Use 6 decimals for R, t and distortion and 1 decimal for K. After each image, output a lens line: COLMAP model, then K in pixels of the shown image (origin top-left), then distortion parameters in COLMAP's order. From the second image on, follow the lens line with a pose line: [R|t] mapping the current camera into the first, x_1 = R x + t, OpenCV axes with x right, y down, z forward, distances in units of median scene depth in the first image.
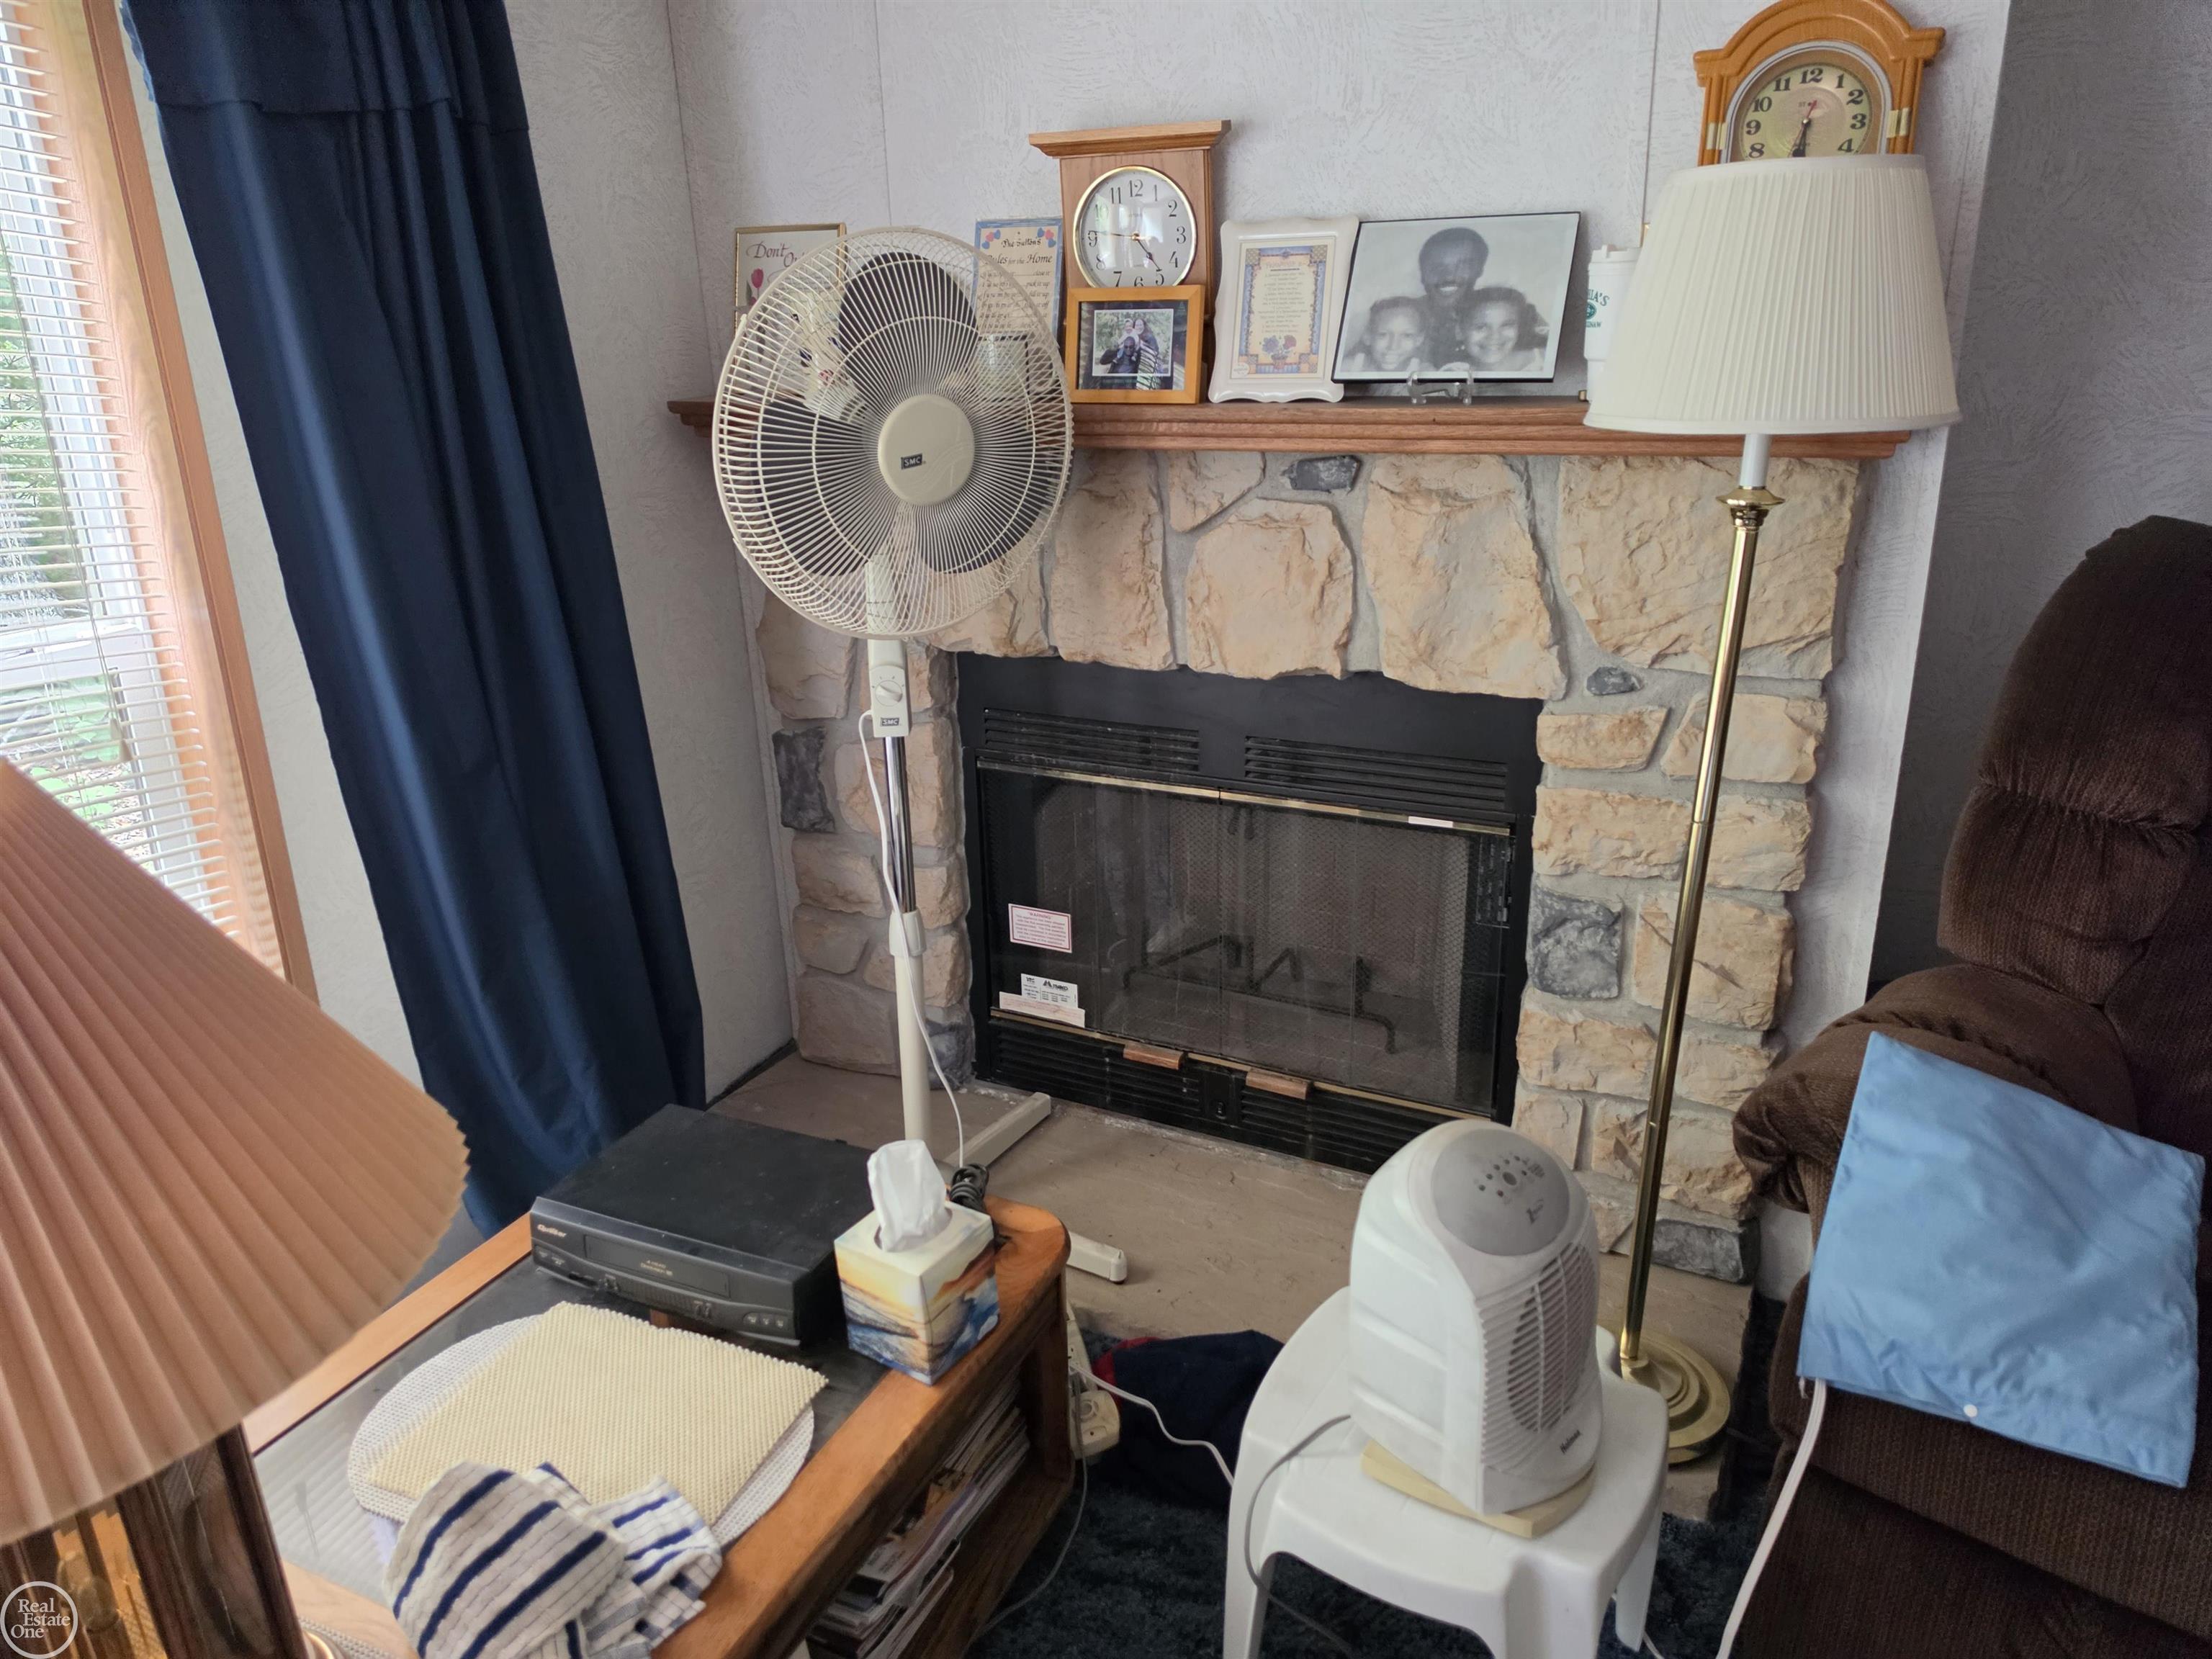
lens RADIAL K [[1544.5, 0, 1044.1], [0, 1544.5, 841.2], [0, 0, 1]] dist [0.043975, -0.047084]
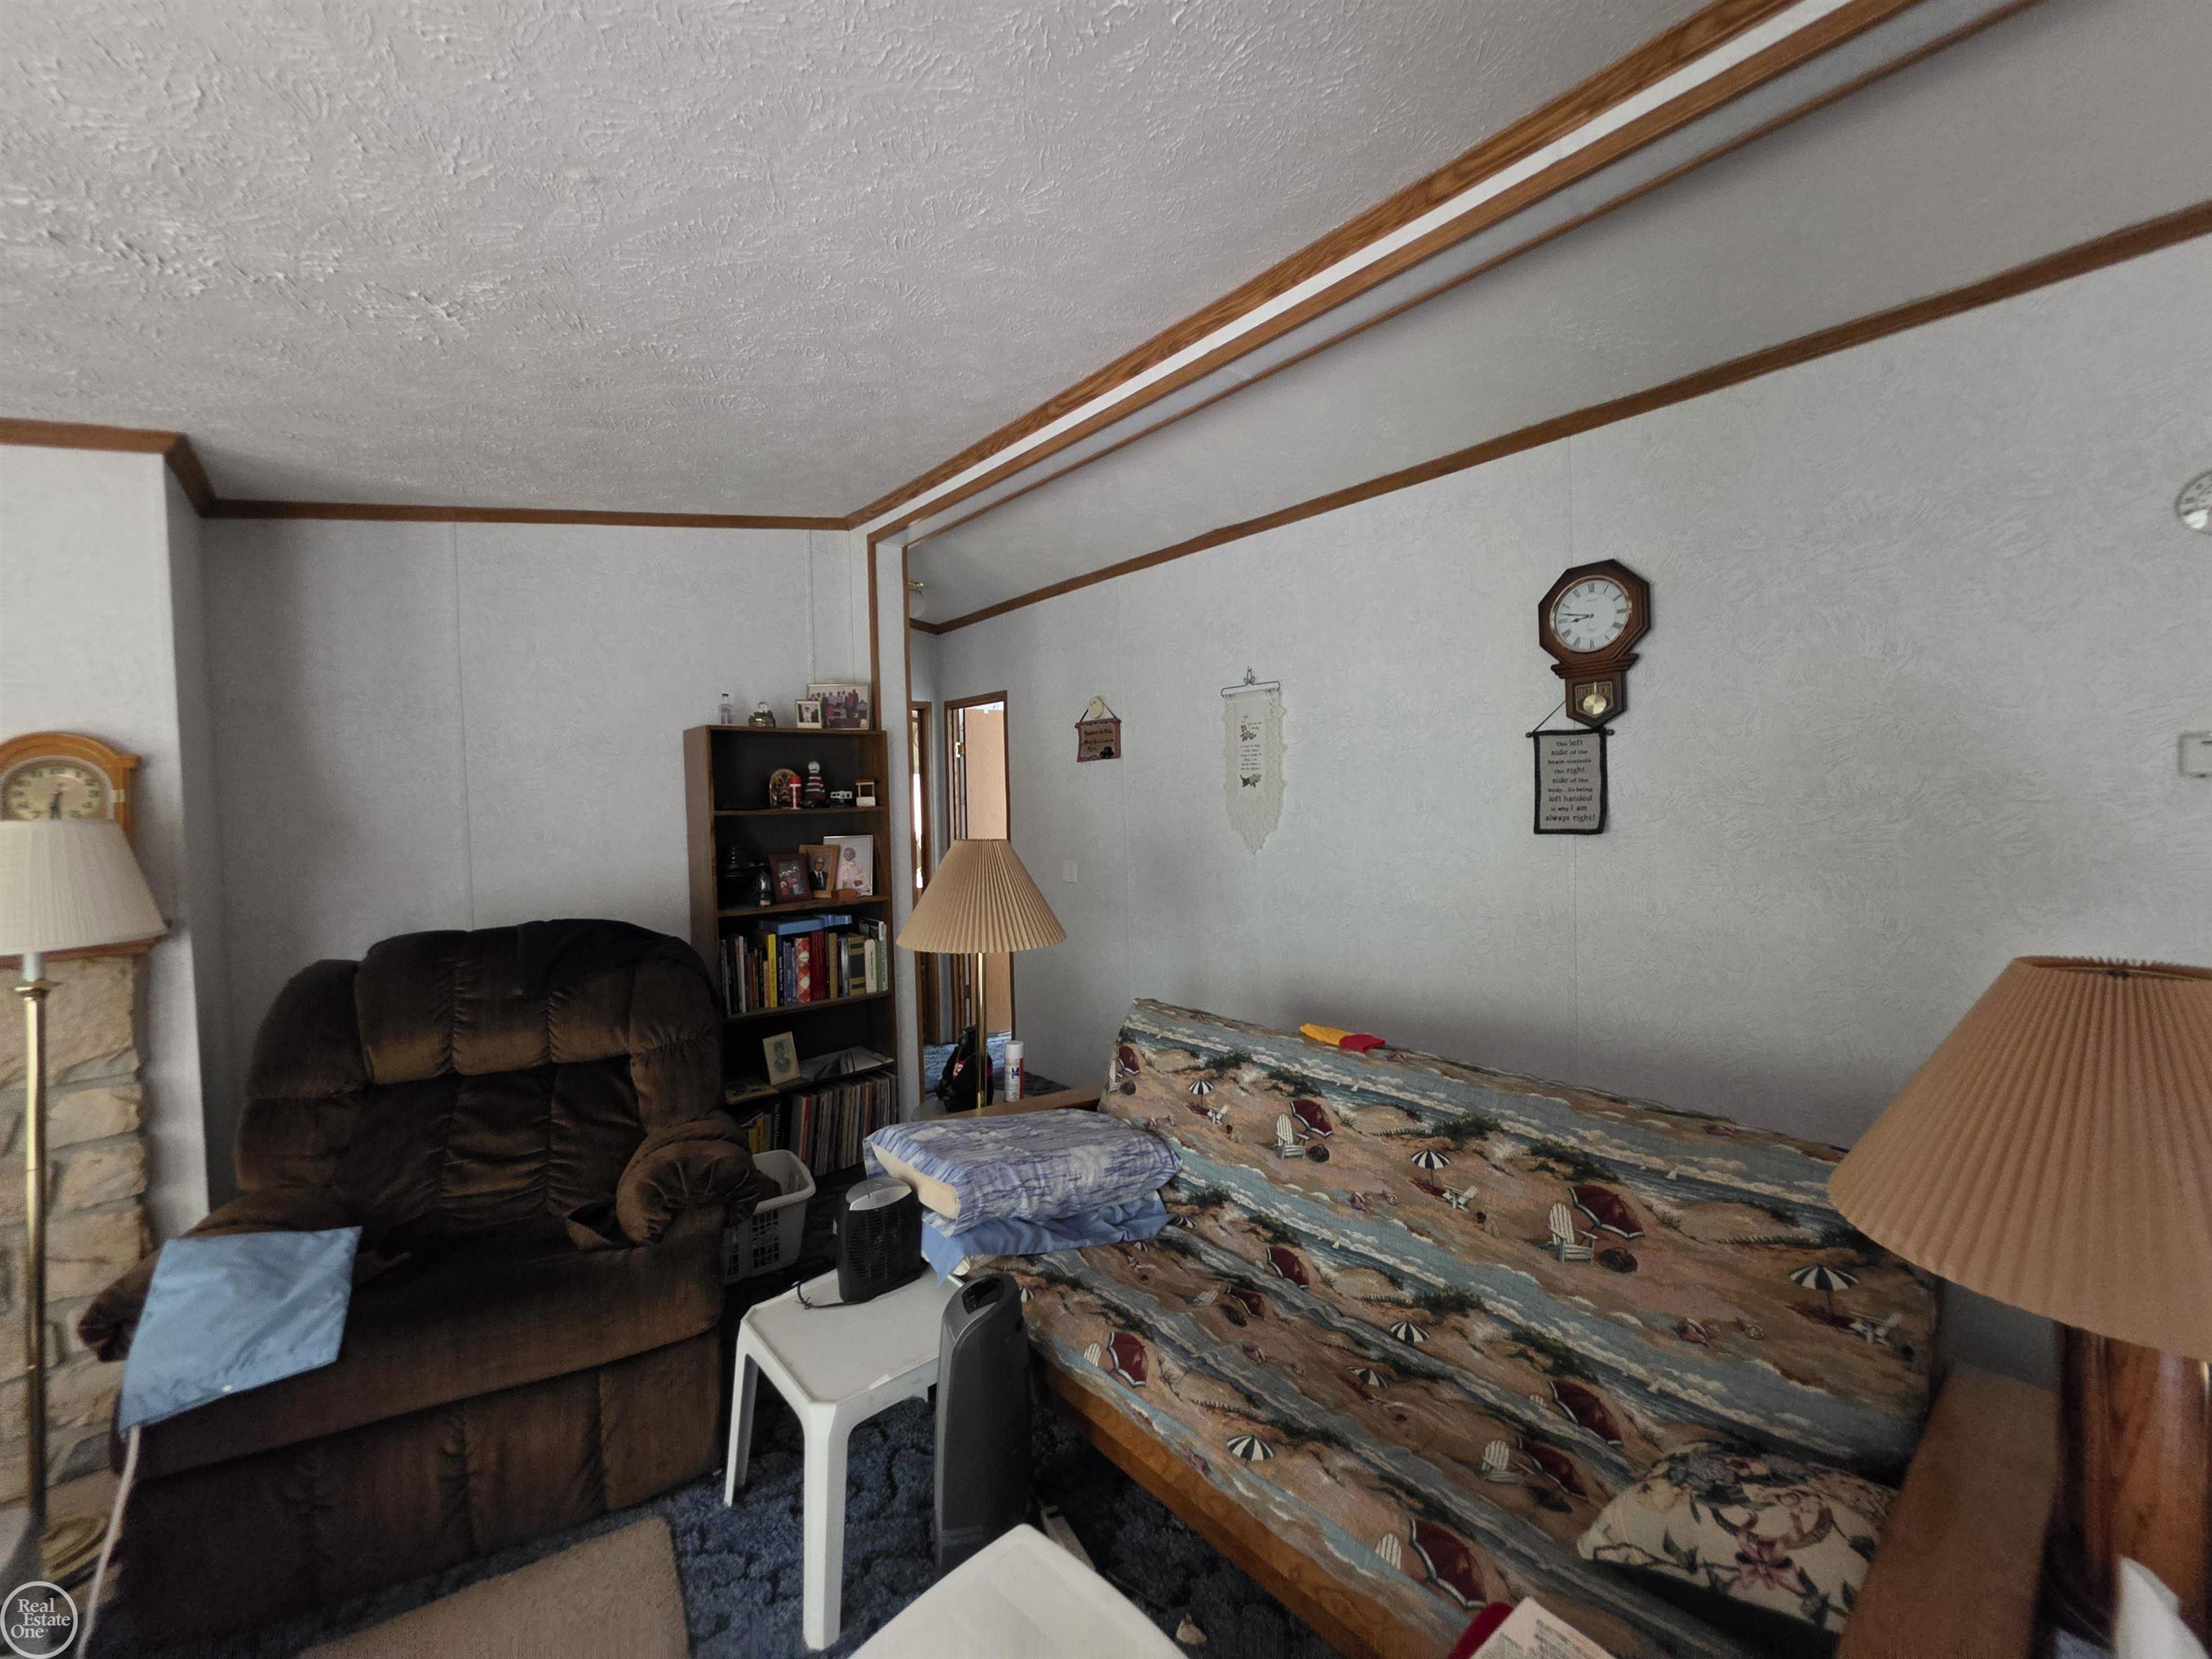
lens RADIAL K [[898.4, 0, 1109.7], [0, 898.4, 816.0], [0, 0, 1]] dist [-0.006044, 0.003216]
pose [[0.370257, -0.000340, 0.928929, -0.061697], [0.321984, 0.938053, -0.127995, 0.129468], [-0.871341, 0.346492, 0.347430, -0.516988]]
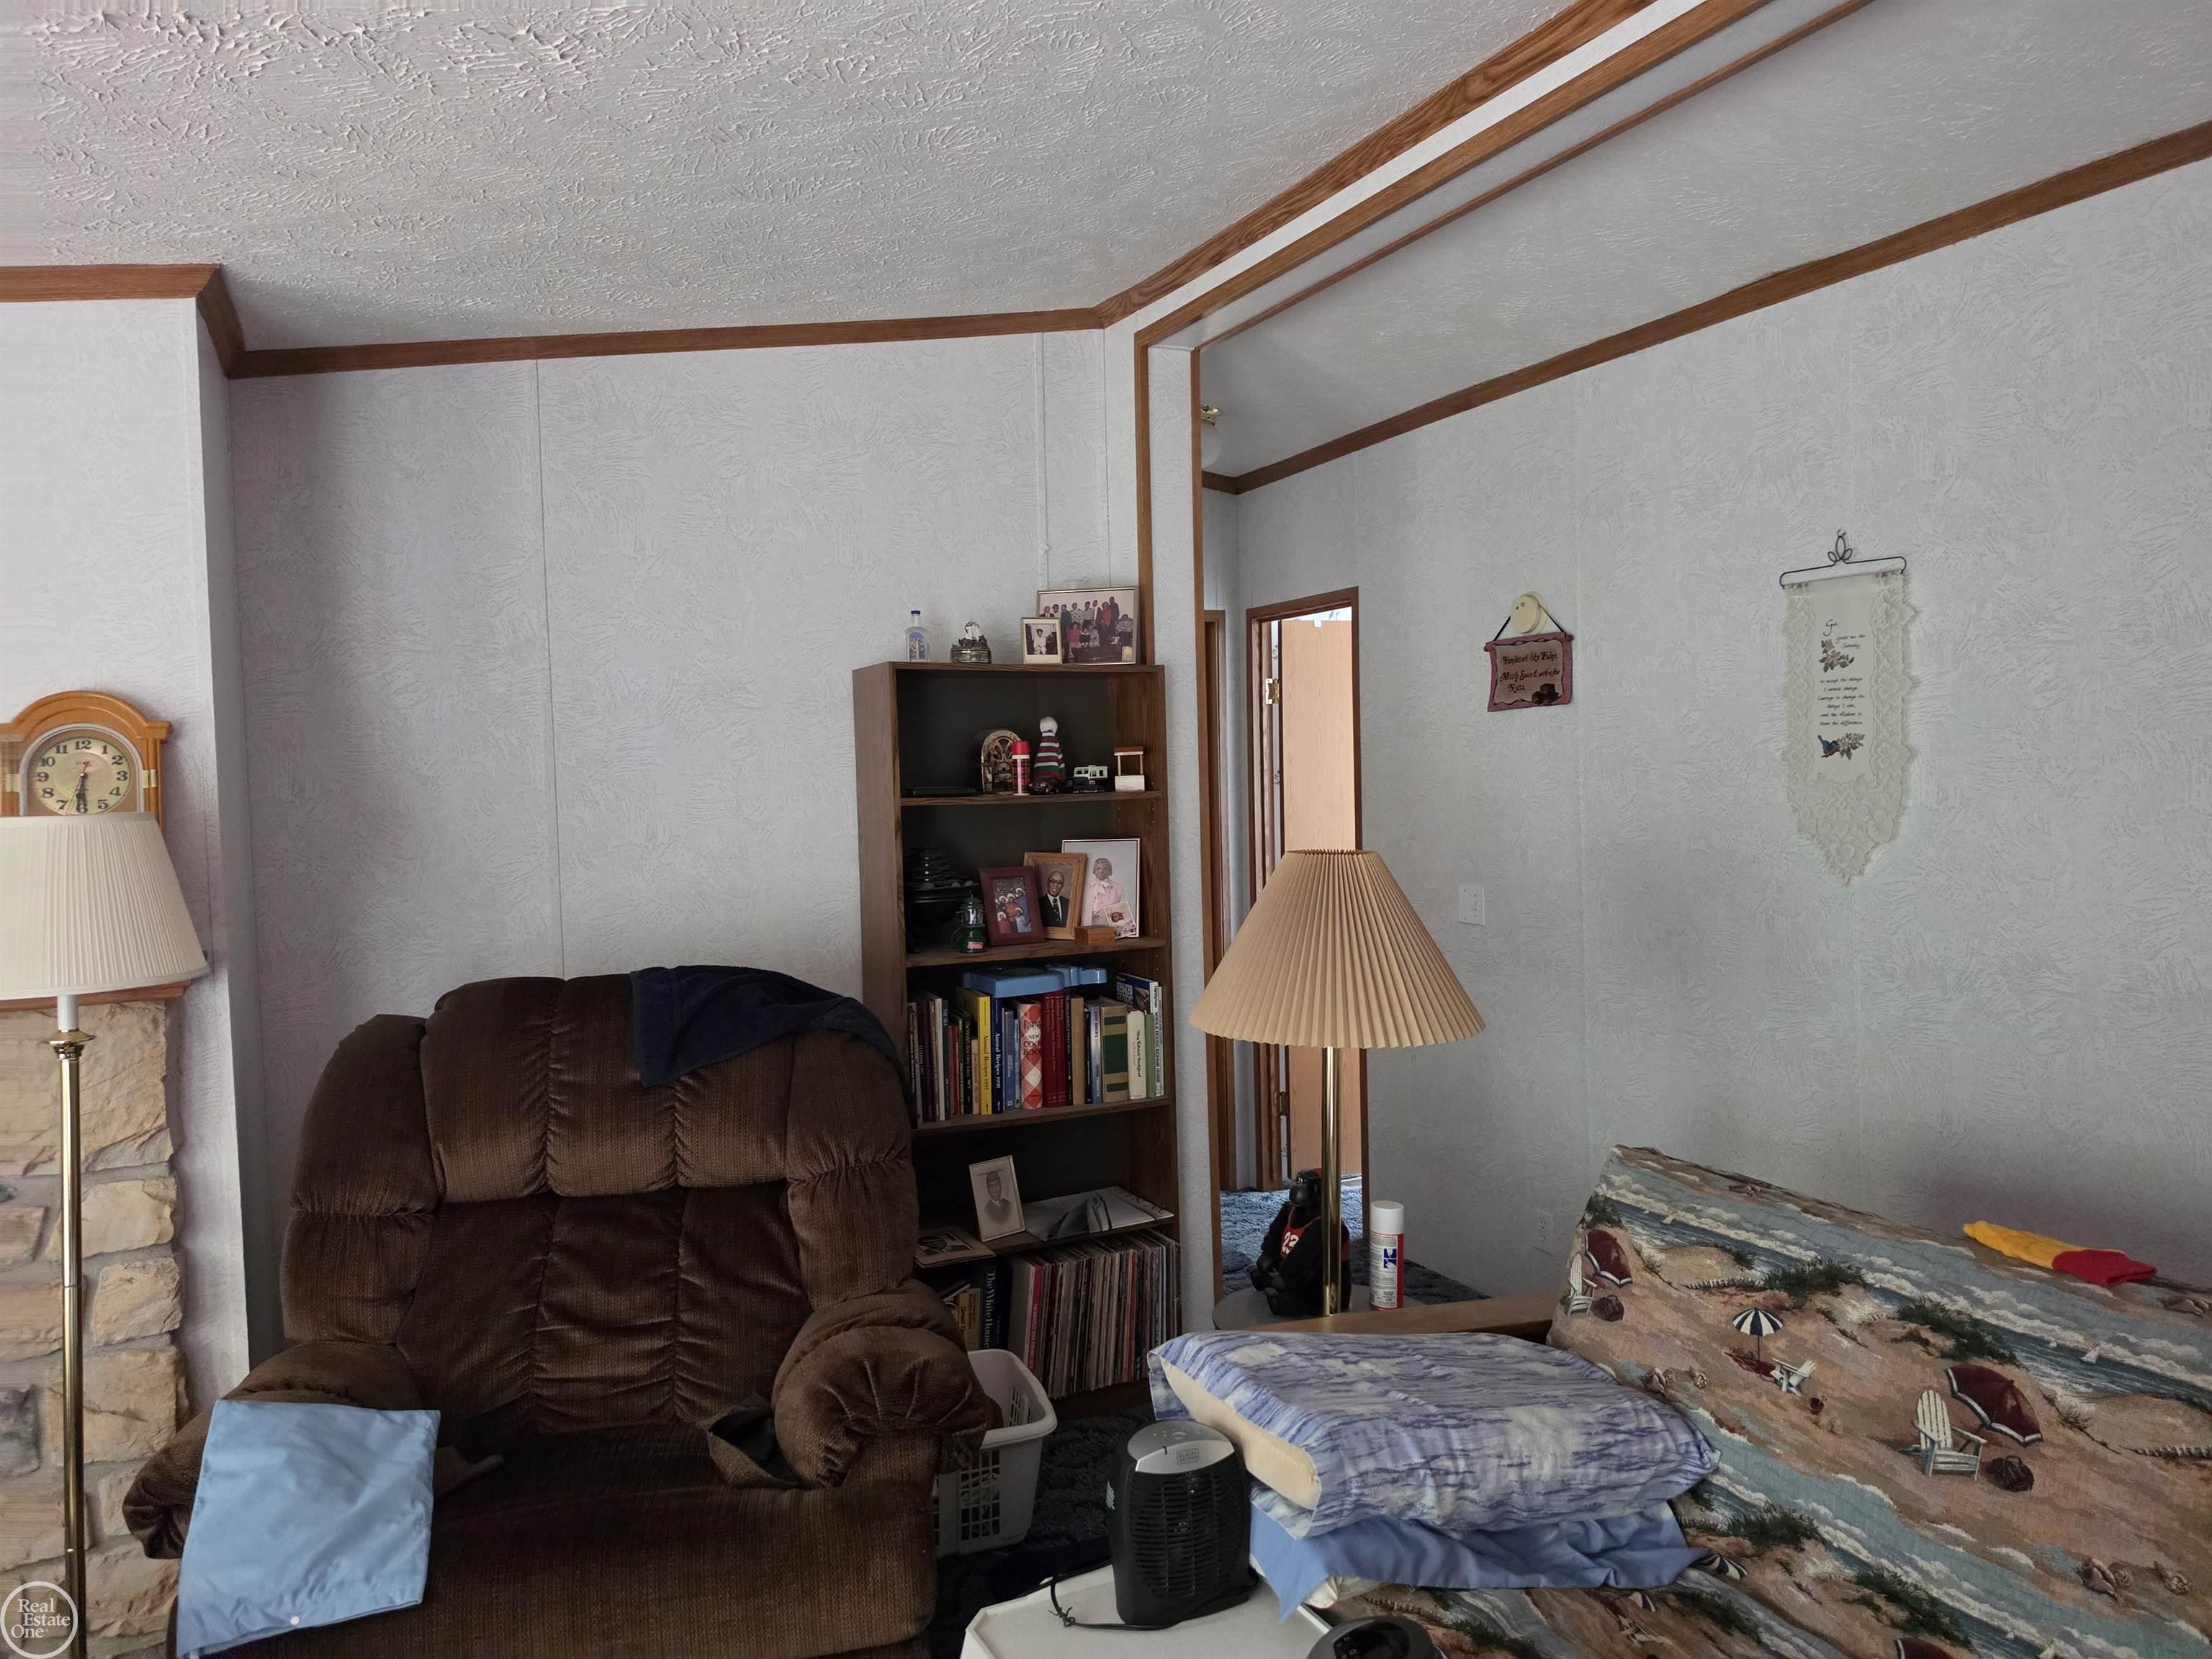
lens RADIAL K [[1544.5, 0, 1076.3], [0, 1544.5, 819.1], [0, 0, 1]] dist [0.043975, -0.047084]
pose [[0.606257, -0.010573, 0.795199, -0.092747], [0.270385, 0.943085, -0.193602, 0.096097], [-0.747893, 0.332382, 0.574611, -0.478413]]
